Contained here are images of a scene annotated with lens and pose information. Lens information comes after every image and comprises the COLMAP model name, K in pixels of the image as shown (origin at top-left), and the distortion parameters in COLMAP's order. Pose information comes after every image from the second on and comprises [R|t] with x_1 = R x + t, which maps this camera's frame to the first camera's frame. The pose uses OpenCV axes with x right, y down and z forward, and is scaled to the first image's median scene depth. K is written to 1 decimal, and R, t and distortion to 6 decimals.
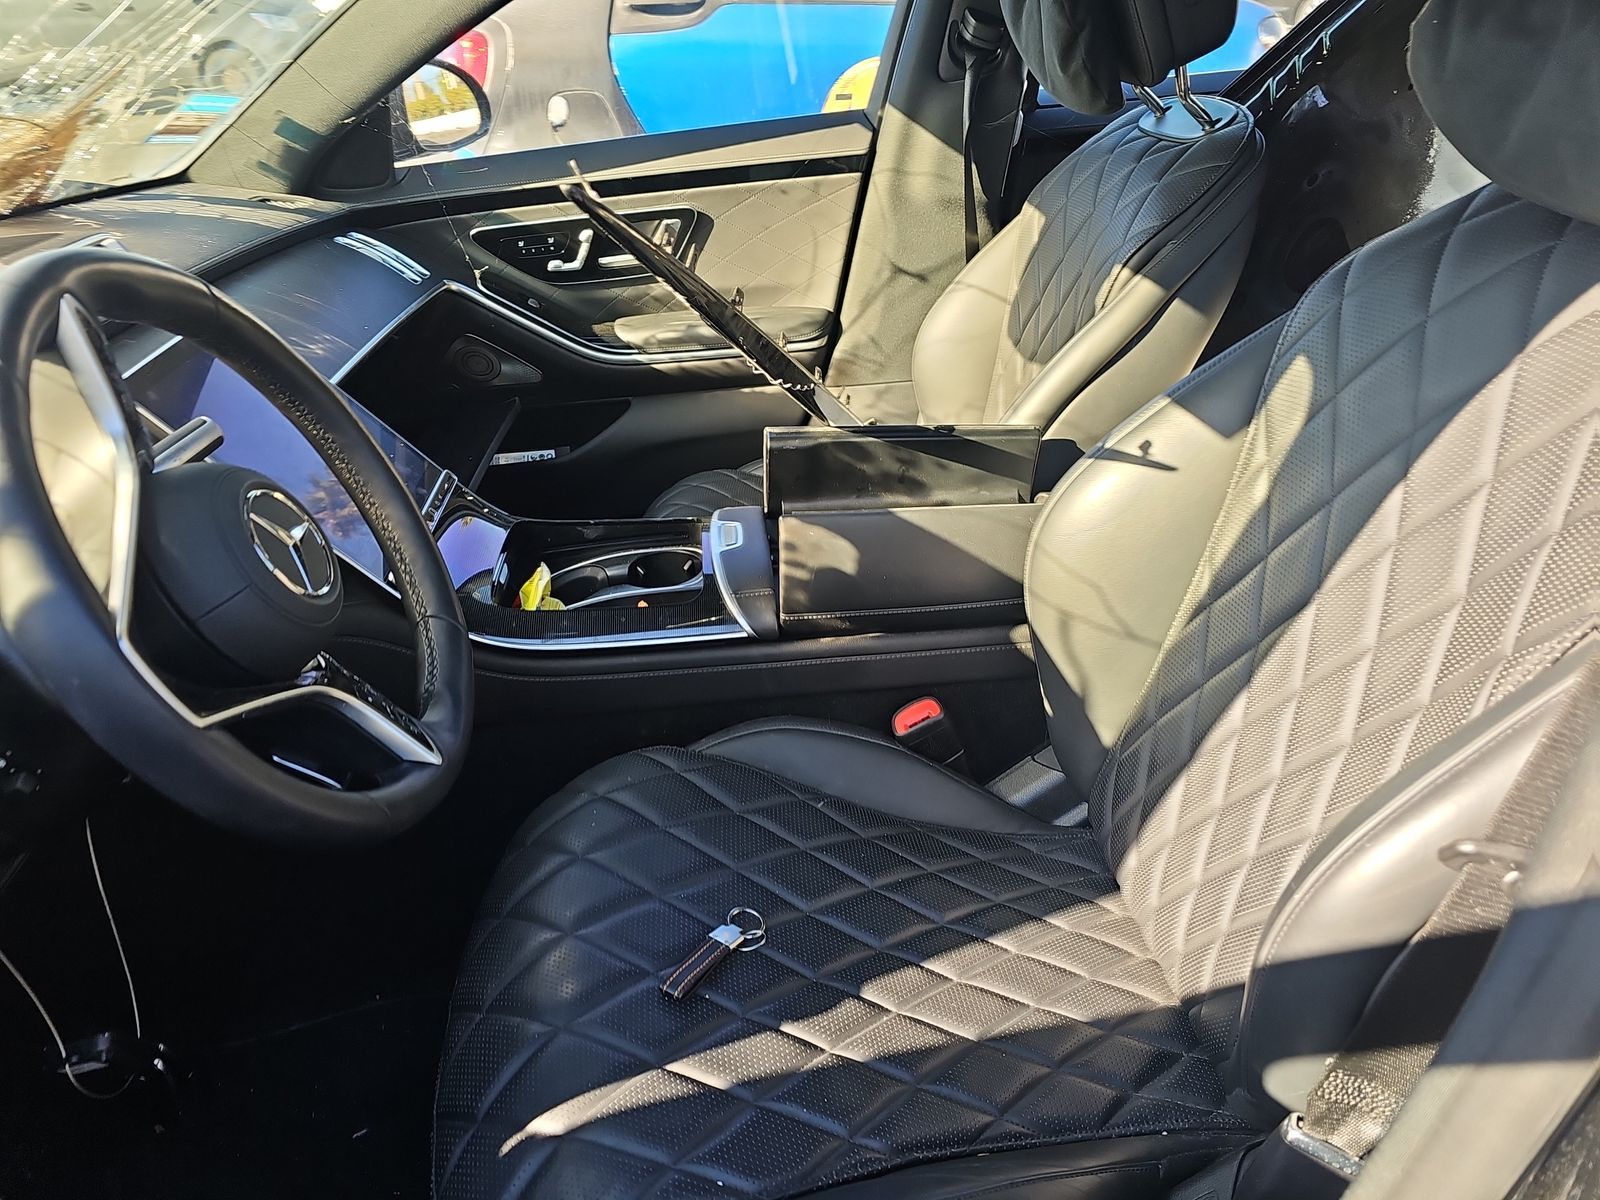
lens RADIAL K [[1079.6, 0, 835.1], [0, 1079.6, 599.1], [0, 0, 1]] dist [0.037573, -0.043955]
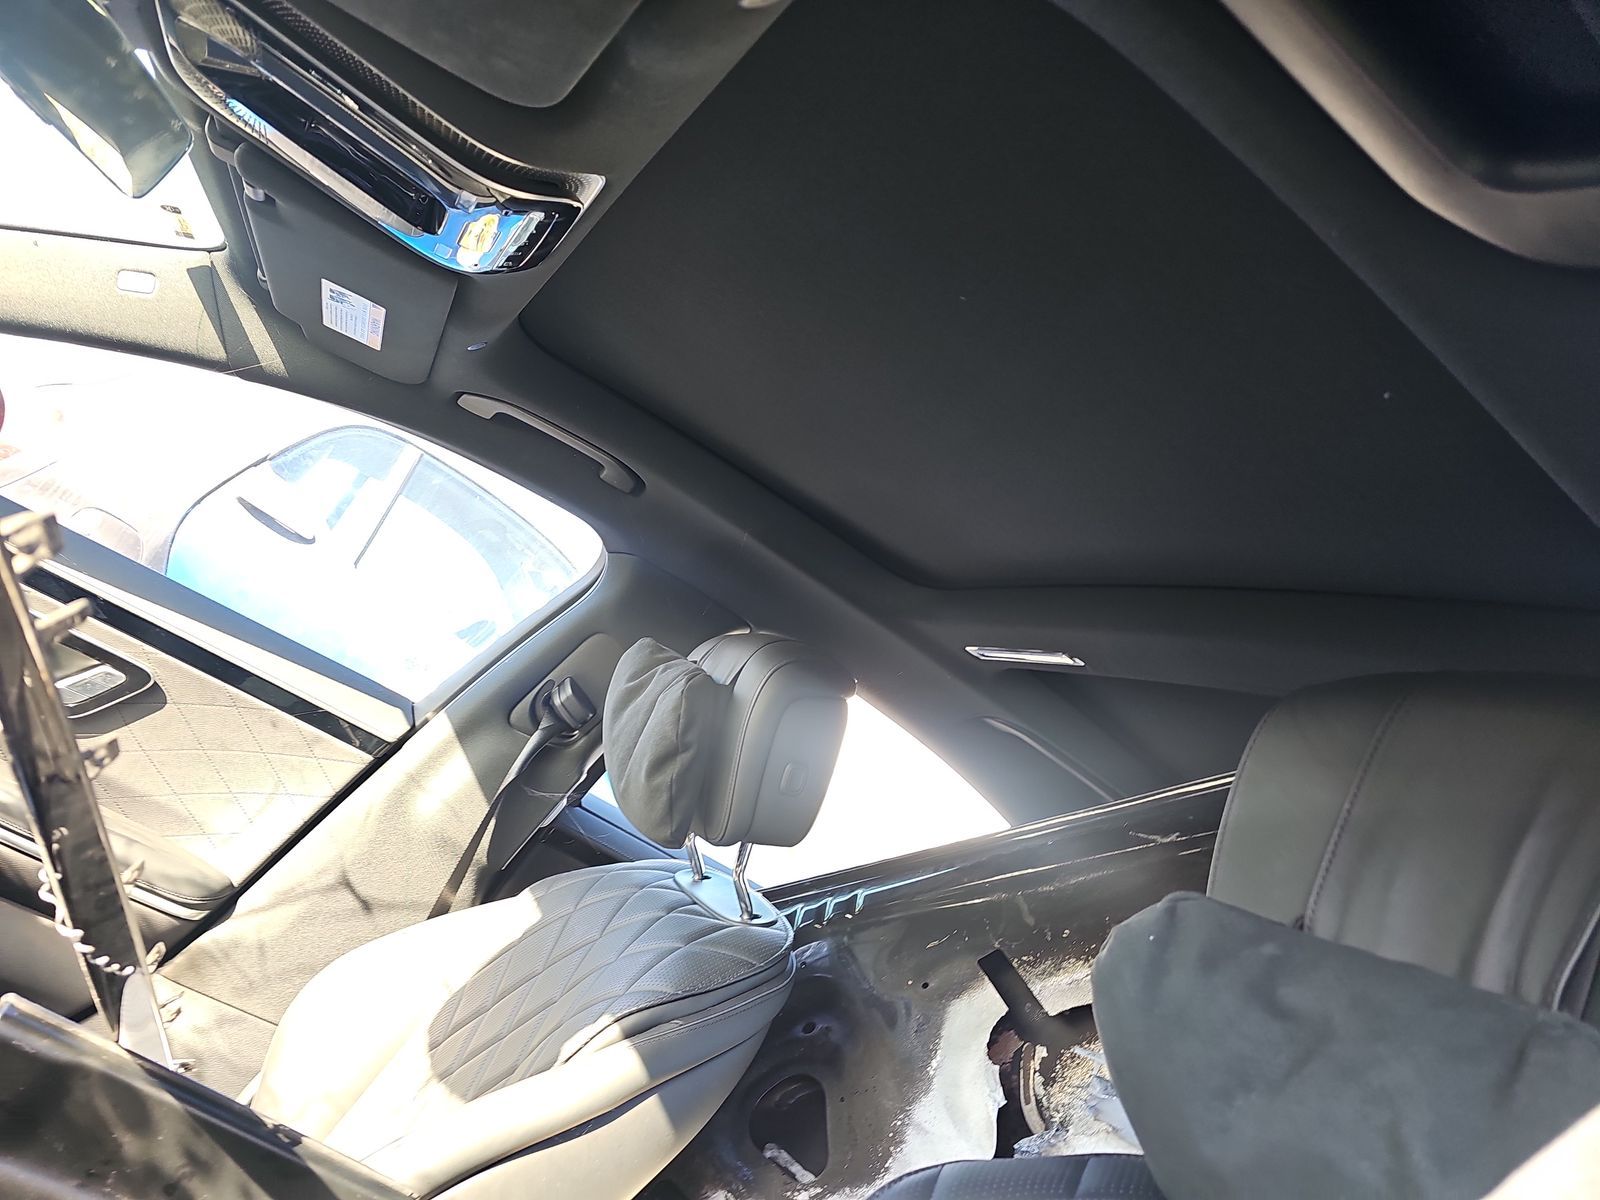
lens RADIAL K [[1135.5, 0, 800.0], [0, 1135.5, 600.0], [0, 0, 1]] dist [0.059200, -0.084597]
pose [[0.787593, 0.565655, 0.244401, -0.000772], [-0.313885, 0.709600, -0.630829, -0.034954], [-0.530258, 0.420122, 0.736426, 0.153737]]
